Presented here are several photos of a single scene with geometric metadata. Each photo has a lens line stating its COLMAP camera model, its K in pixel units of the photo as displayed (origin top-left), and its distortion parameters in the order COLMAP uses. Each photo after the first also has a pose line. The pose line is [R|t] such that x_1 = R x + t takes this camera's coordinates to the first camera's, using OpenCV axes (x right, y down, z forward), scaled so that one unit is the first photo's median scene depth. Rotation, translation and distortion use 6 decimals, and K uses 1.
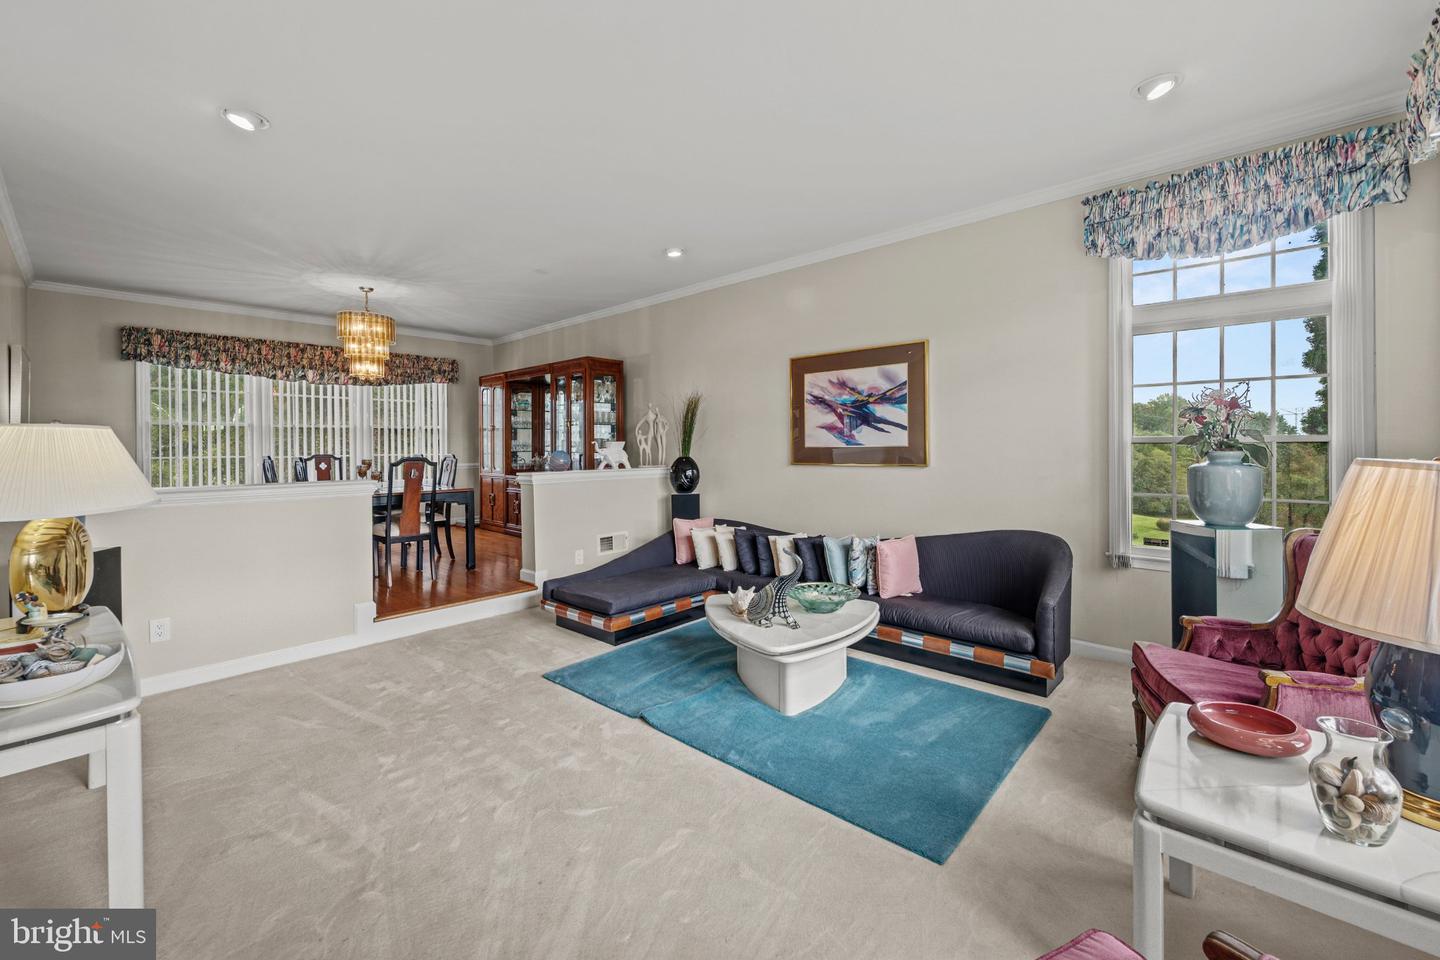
lens RADIAL K [[585.4, 0, 714.3], [0, 585.4, 456.2], [0, 0, 1]] dist [-0.004160, 0.000473]
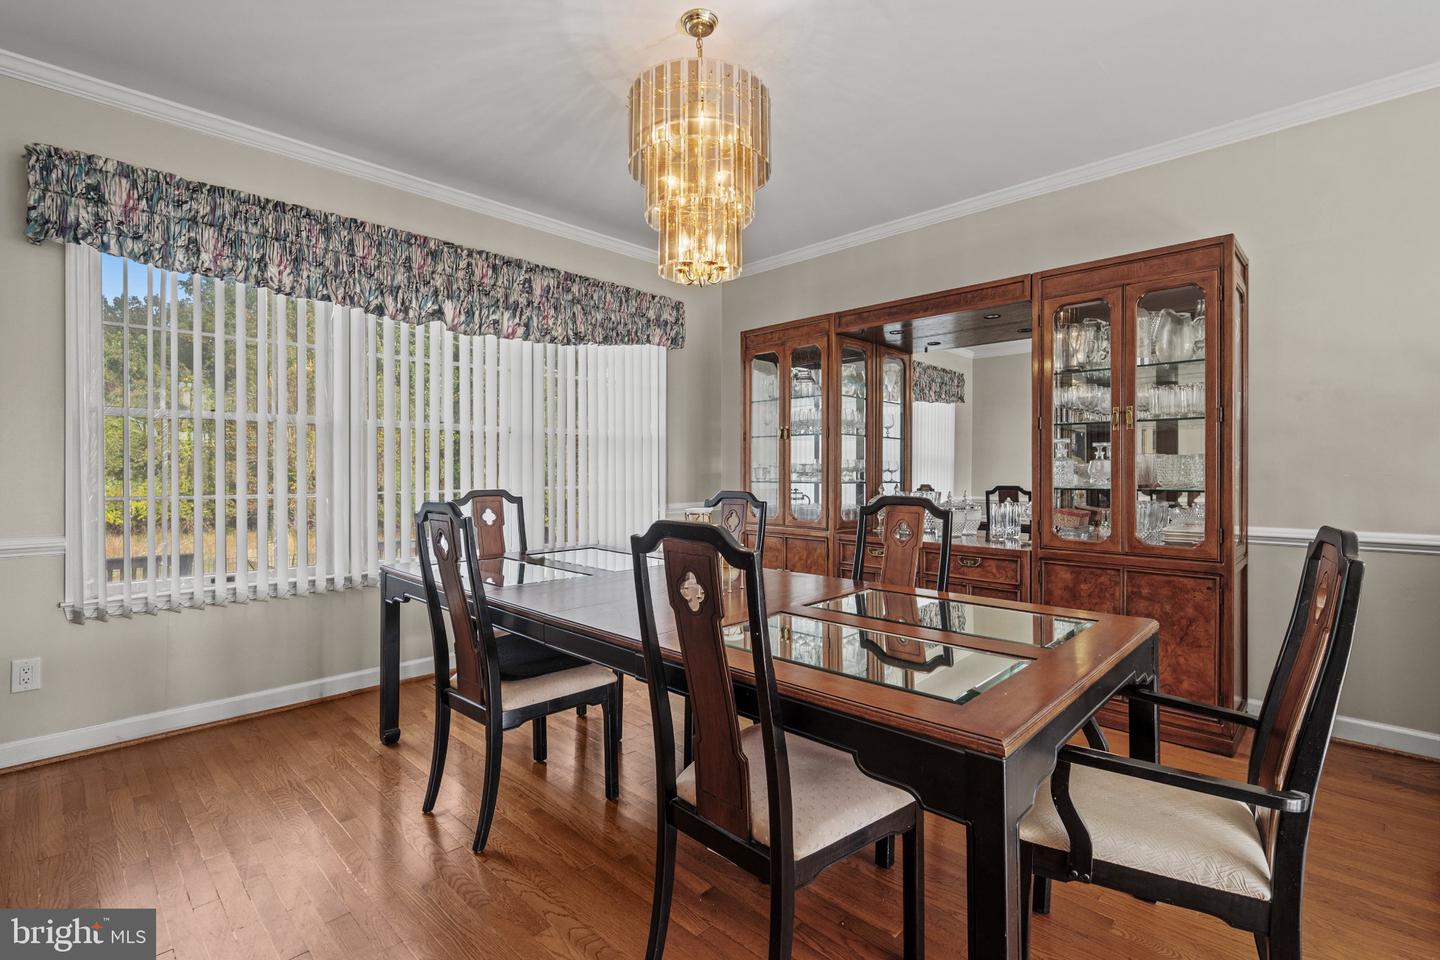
lens RADIAL K [[685.0, 0, 720.6], [0, 685.0, 475.7], [0, 0, 1]] dist [-0.013552, 0.001124]
pose [[0.999273, -0.004849, -0.037817, -0.492525], [0.004367, 0.999908, -0.012819, -0.006794], [0.037875, 0.012645, 0.999202, 0.518210]]
